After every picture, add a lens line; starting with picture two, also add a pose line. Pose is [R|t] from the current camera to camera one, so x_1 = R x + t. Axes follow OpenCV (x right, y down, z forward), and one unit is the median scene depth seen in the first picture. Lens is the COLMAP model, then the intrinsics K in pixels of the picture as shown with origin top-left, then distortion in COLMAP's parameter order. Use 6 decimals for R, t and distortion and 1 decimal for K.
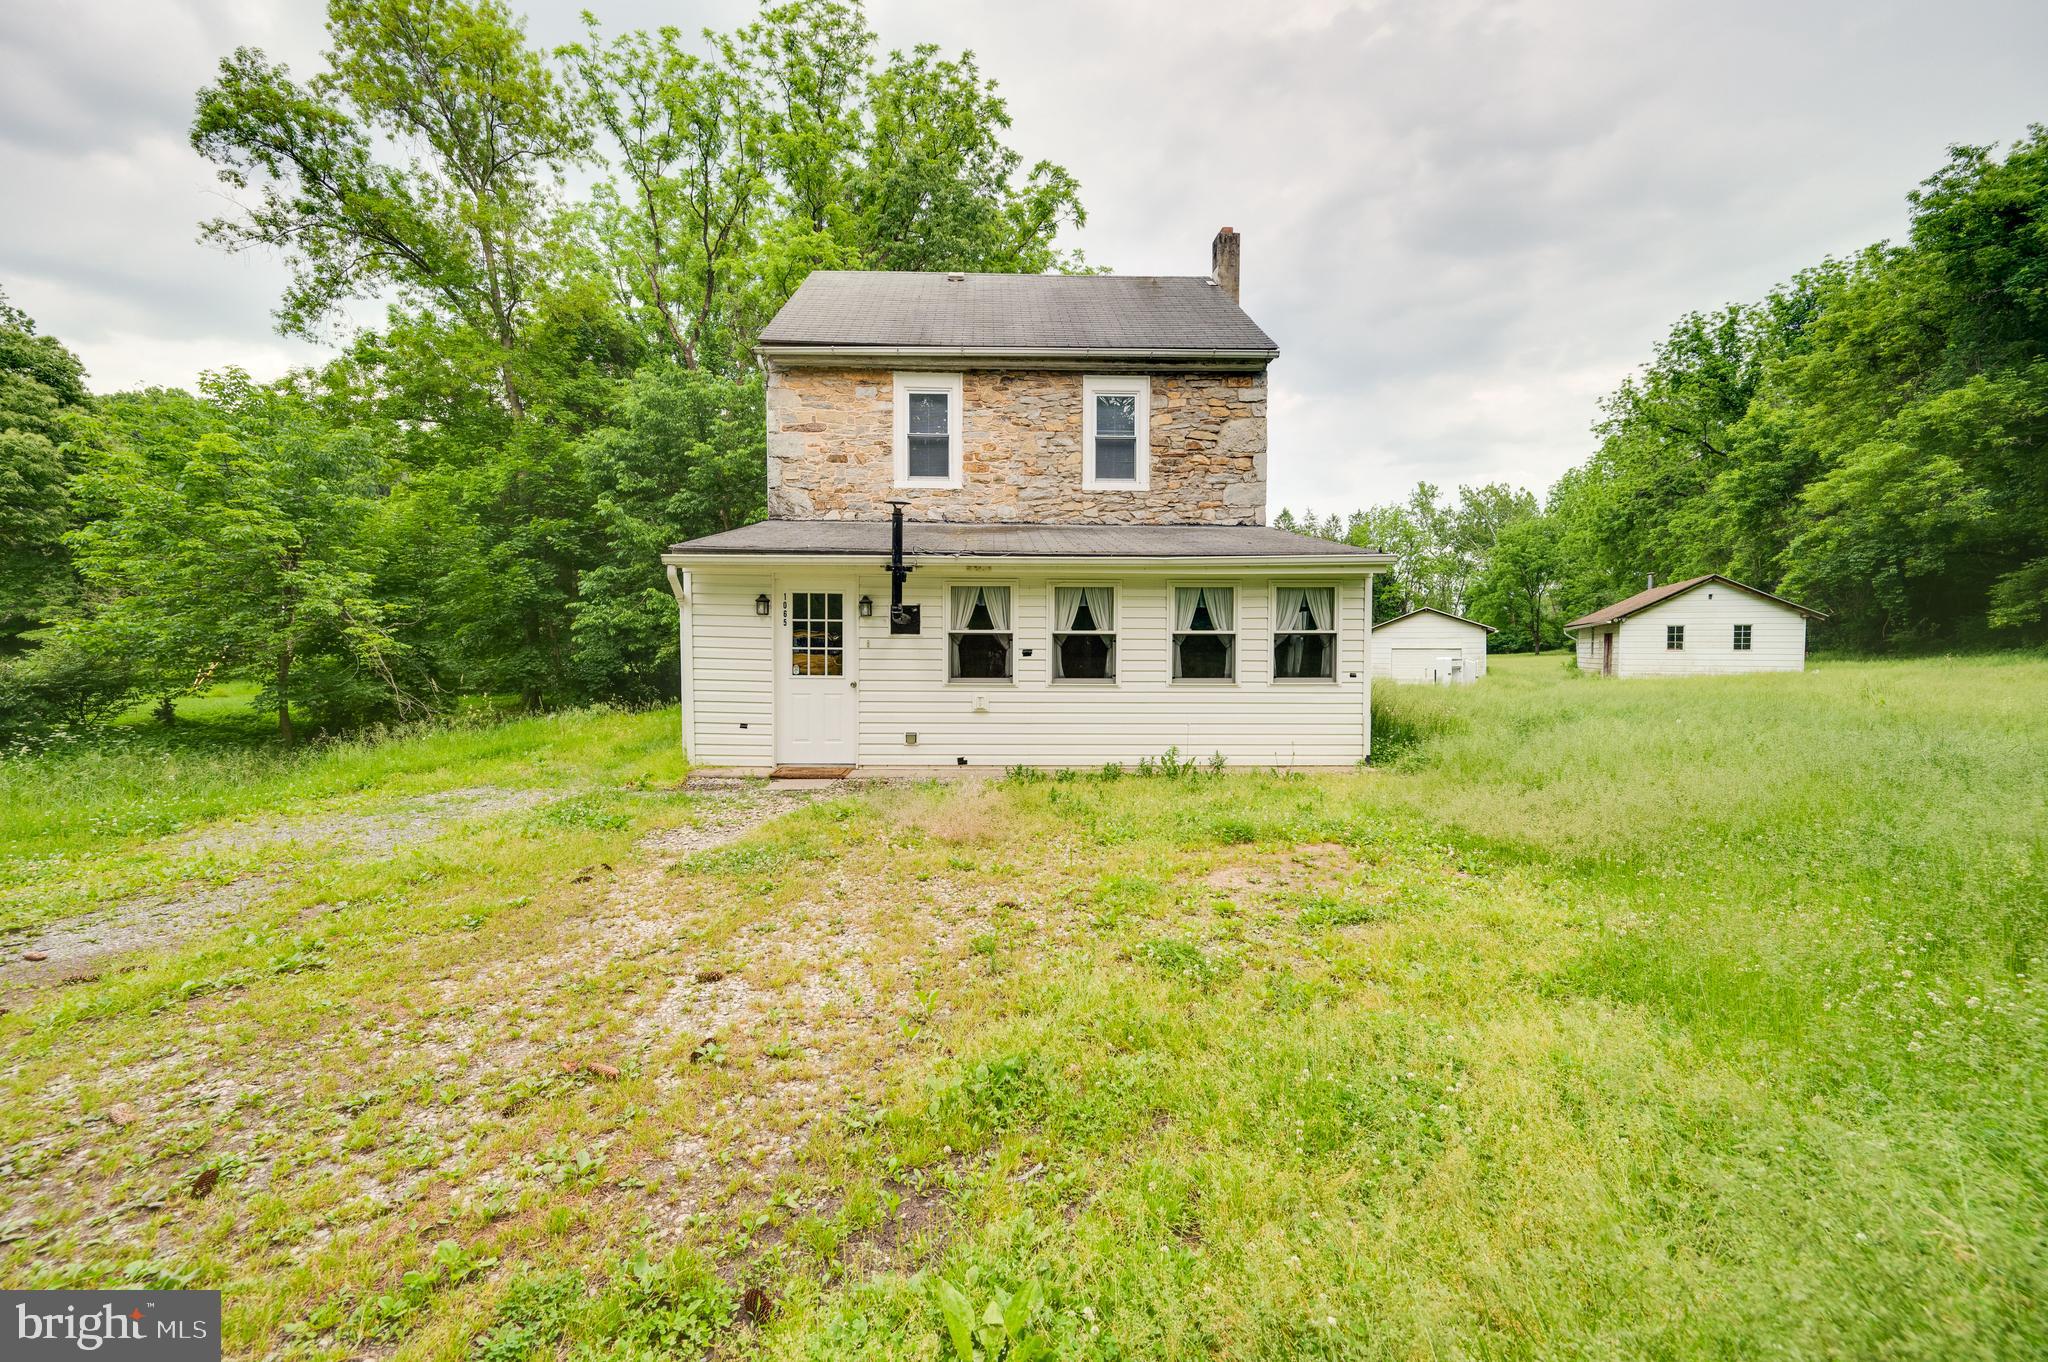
lens RADIAL K [[783.0, 0, 1019.8], [0, 783.0, 672.8], [0, 0, 1]] dist [-0.000072, -0.000058]
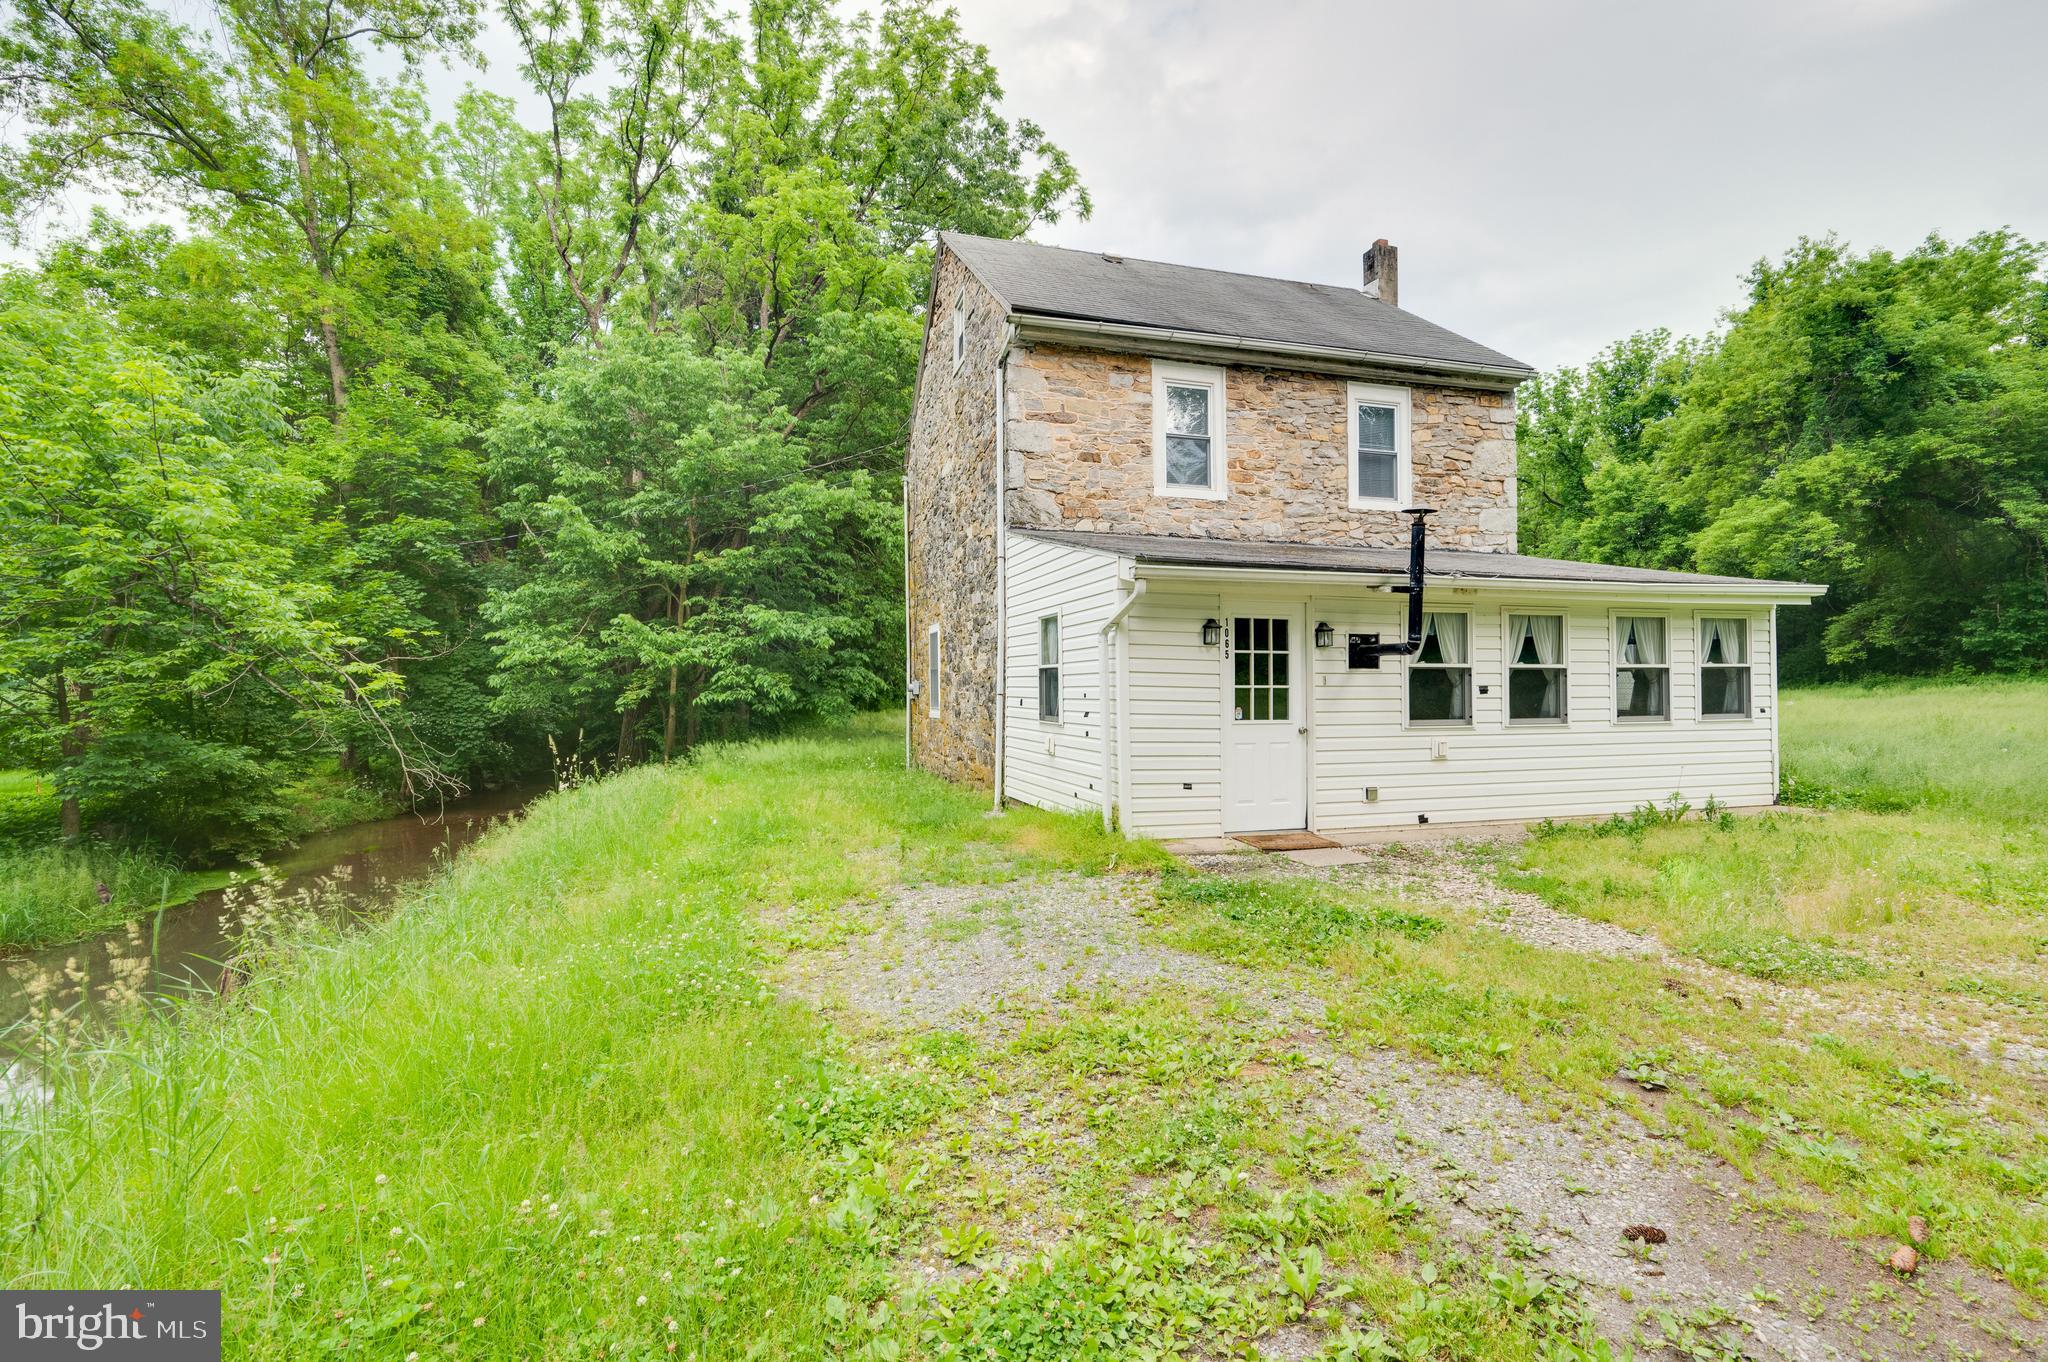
lens RADIAL K [[875.0, 0, 1024.0], [0, 875.0, 681.0], [0, 0, 1]] dist [-0.000198, 0.000128]
pose [[0.968588, -0.005791, 0.248604, -0.524865], [0.016020, 0.999105, -0.039143, -0.003956], [-0.248155, 0.041896, 0.967814, 0.136996]]
